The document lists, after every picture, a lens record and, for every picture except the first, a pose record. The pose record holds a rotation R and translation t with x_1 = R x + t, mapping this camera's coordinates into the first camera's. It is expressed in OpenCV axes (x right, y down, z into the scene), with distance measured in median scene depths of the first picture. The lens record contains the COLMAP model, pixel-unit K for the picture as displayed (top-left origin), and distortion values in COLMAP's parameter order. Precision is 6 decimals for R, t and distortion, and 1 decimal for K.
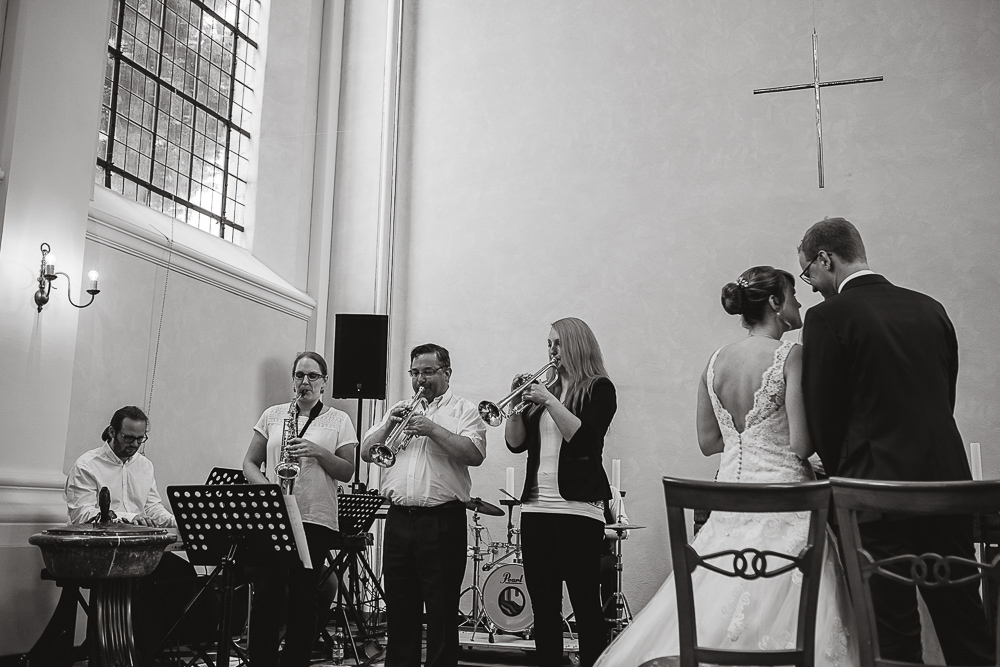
lens RADIAL K [[1029.0, 0, 500.0], [0, 1029.0, 333.5], [0, 0, 1]] dist [0.002557, 0.023348]
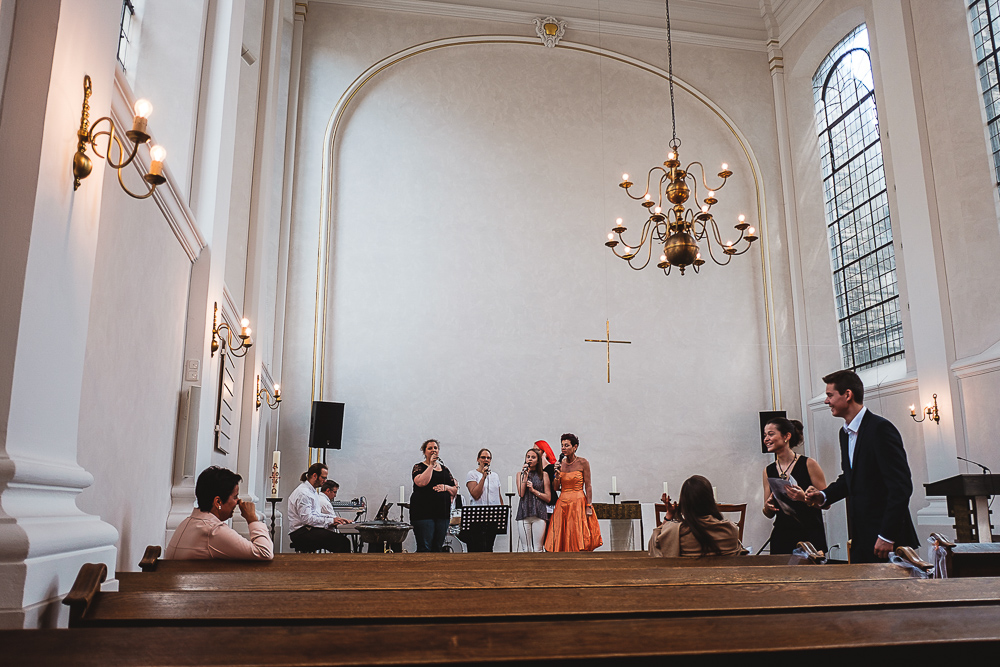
lens RADIAL K [[860.7, 0, 500.0], [0, 860.7, 333.5], [0, 0, 1]] dist [-0.002433, 0.001614]
pose [[0.854596, 0.086290, 0.512075, -0.661134], [-0.076491, 0.996259, -0.040225, -0.100256], [-0.513630, -0.004793, 0.857999, -0.449451]]
